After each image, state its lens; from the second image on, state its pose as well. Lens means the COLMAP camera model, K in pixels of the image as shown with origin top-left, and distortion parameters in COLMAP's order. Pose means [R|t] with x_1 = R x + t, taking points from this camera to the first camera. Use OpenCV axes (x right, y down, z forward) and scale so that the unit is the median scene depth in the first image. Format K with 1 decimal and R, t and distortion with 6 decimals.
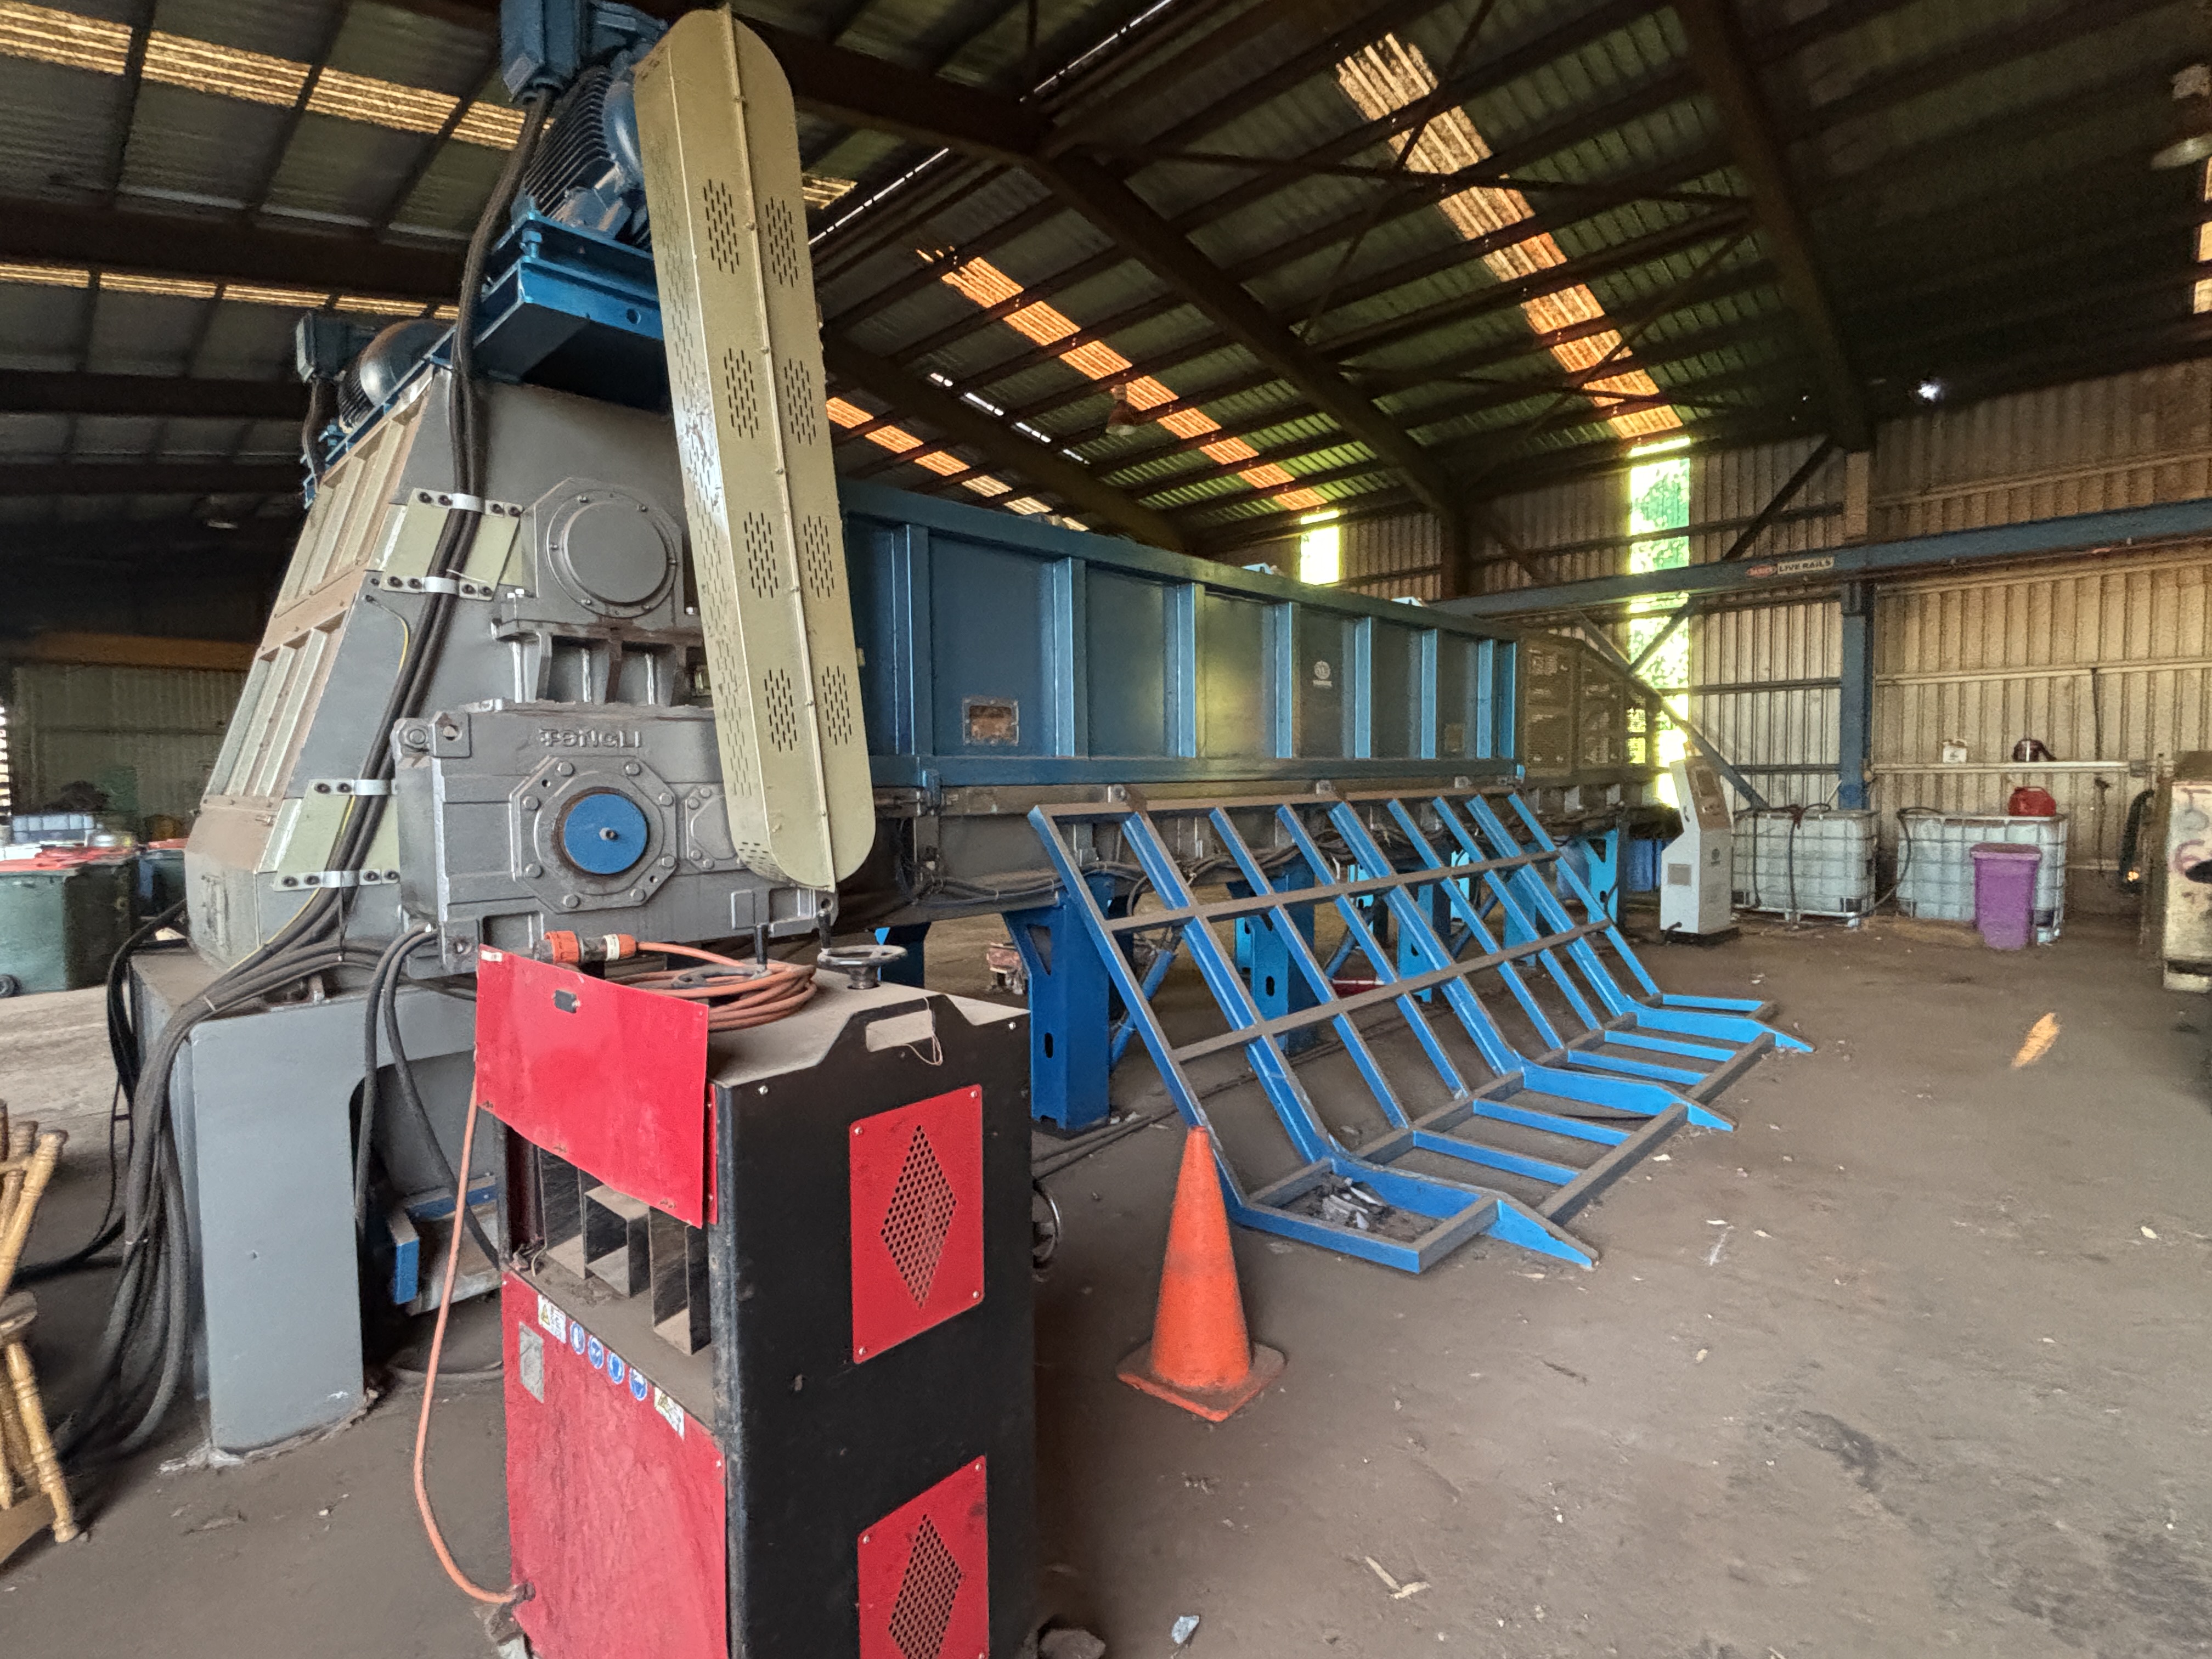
lens RADIAL K [[1056.6, 0, 1105.0], [0, 1056.6, 829.5], [0, 0, 1]] dist [-0.003879, 0.002715]
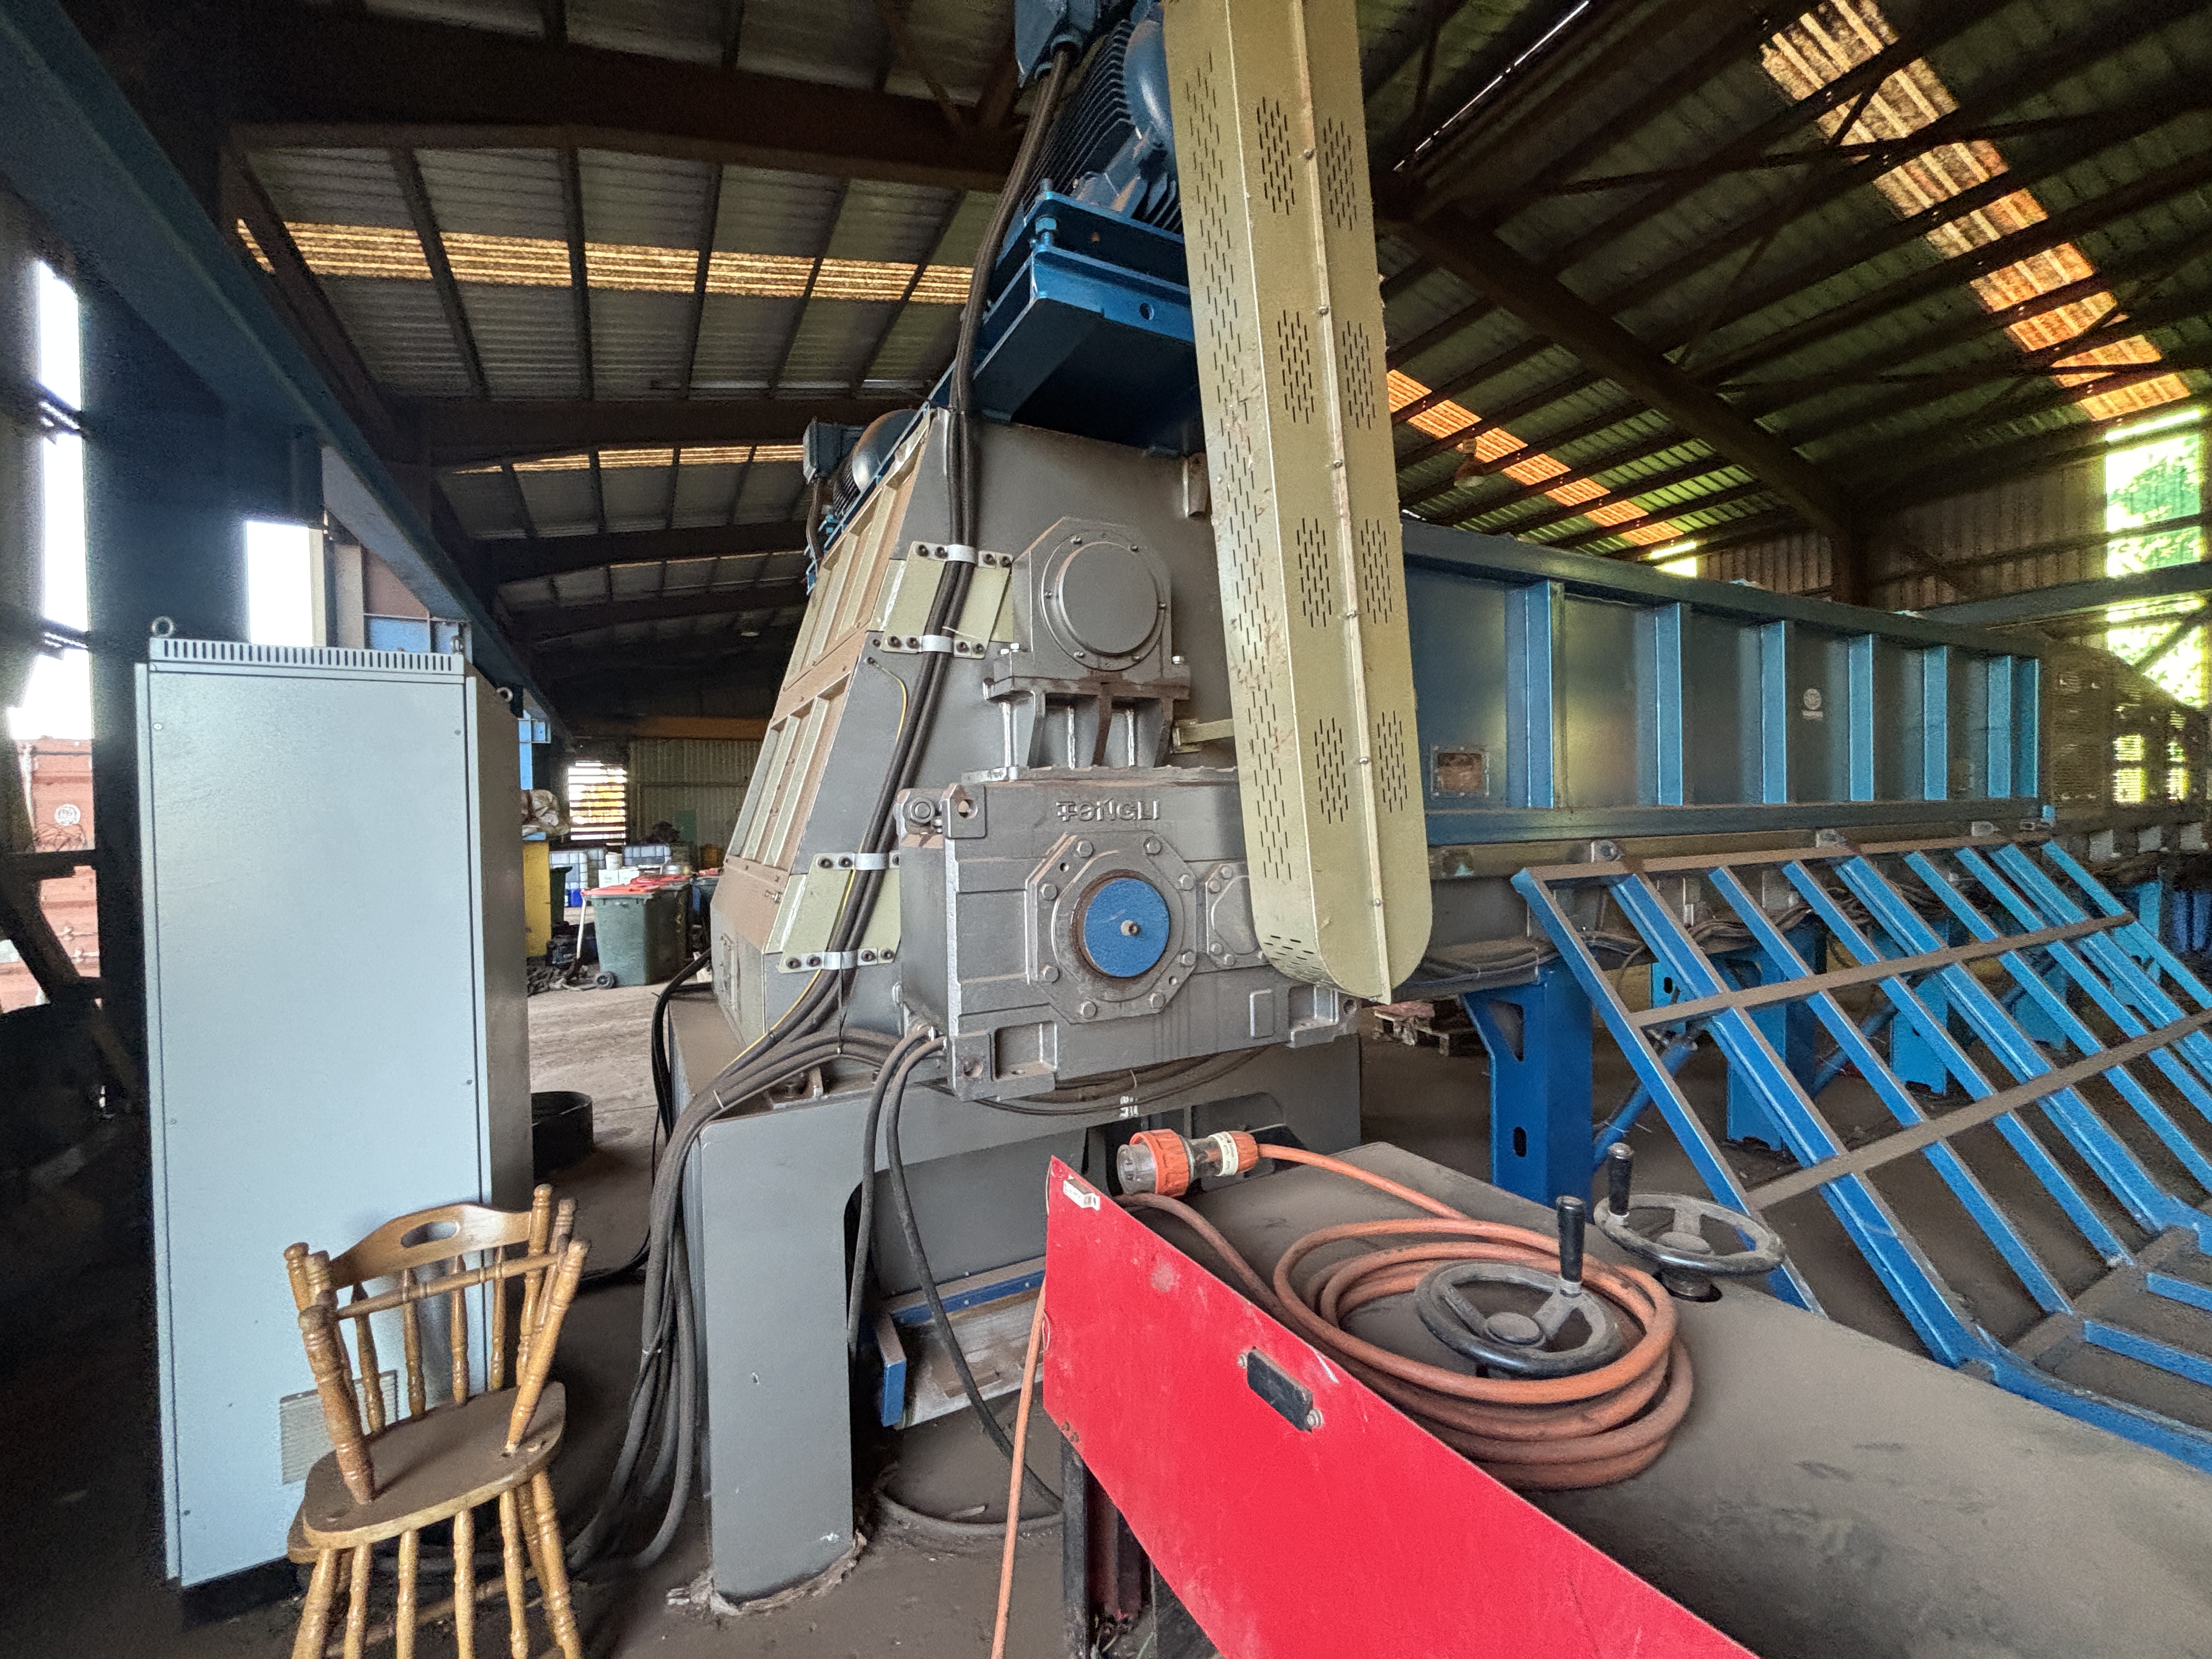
lens RADIAL K [[897.4, 0, 1106.0], [0, 897.4, 829.5], [0, 0, 1]] dist [-0.000731, 0.000396]
pose [[0.950516, -0.000729, -0.310674, -0.075490], [-0.008498, 0.999562, -0.028344, -0.014424], [0.310558, 0.029581, 0.950094, 0.093726]]
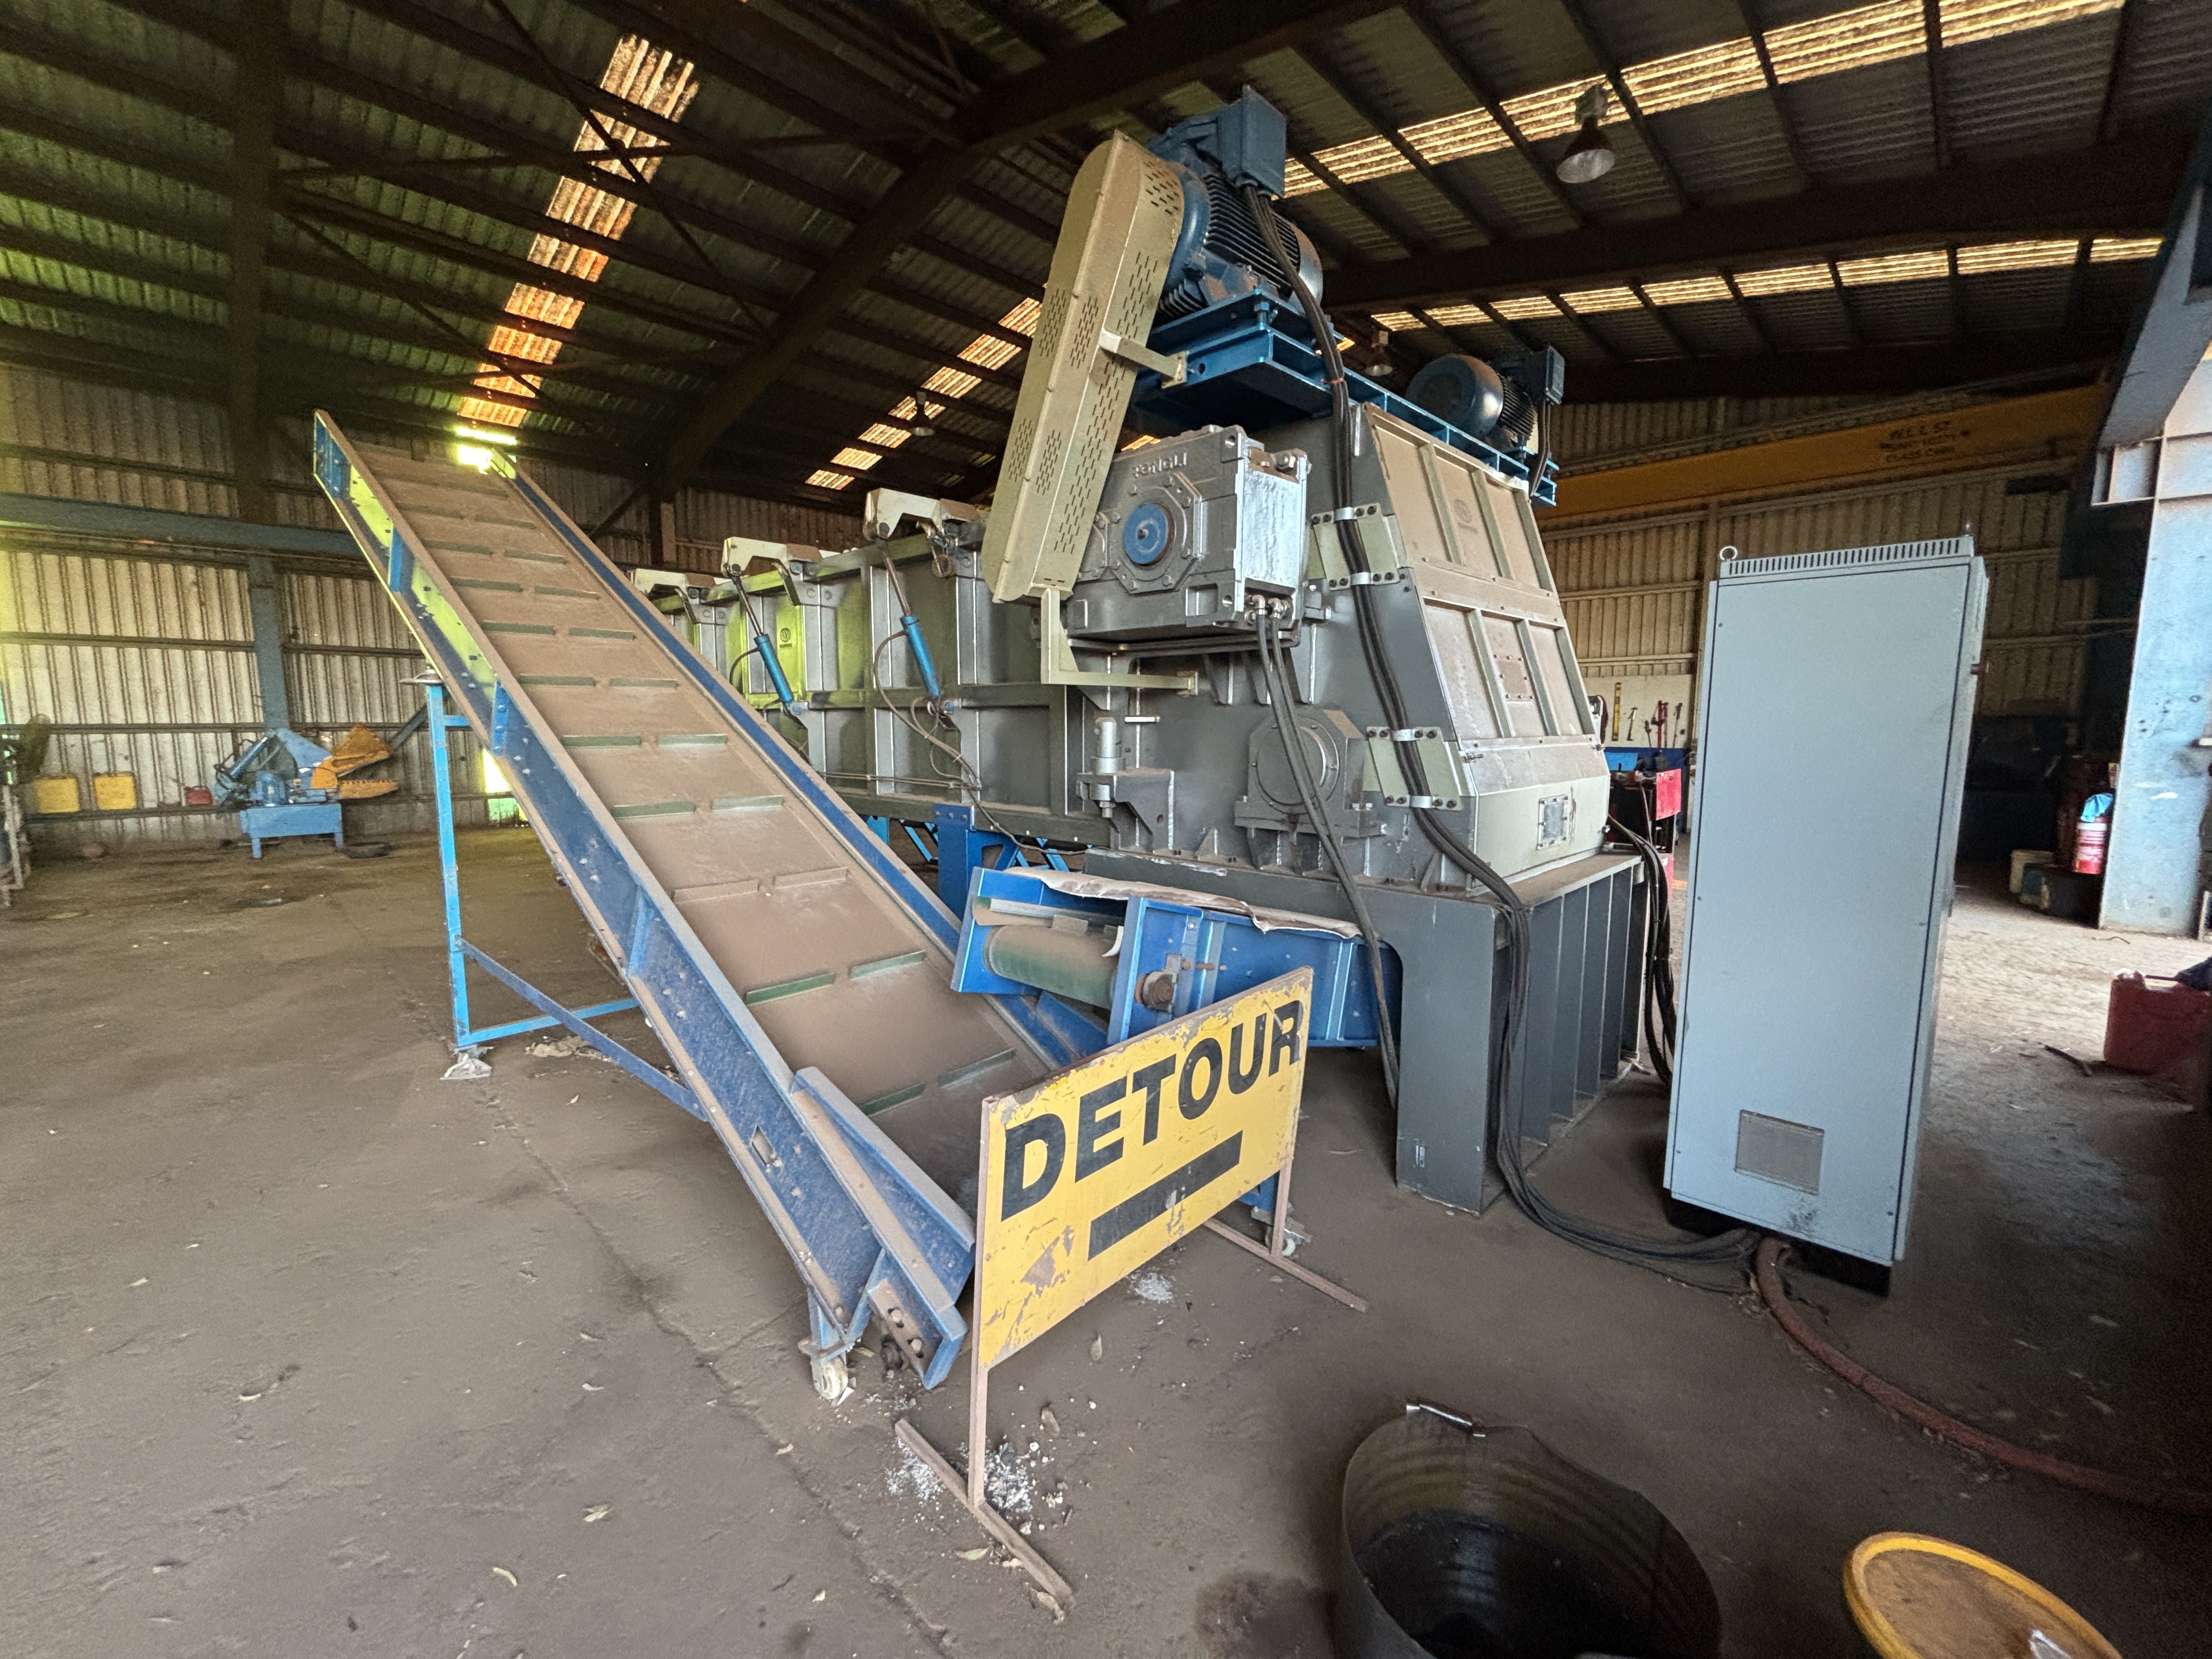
lens RADIAL K [[897.1, 0, 1100.1], [0, 897.1, 832.2], [0, 0, 1]] dist [0.002937, -0.000725]
pose [[0.010699, -0.109469, 0.993933, -0.689819], [0.056803, 0.992451, 0.108695, -0.018758], [-0.998328, 0.055295, 0.016837, 0.537899]]
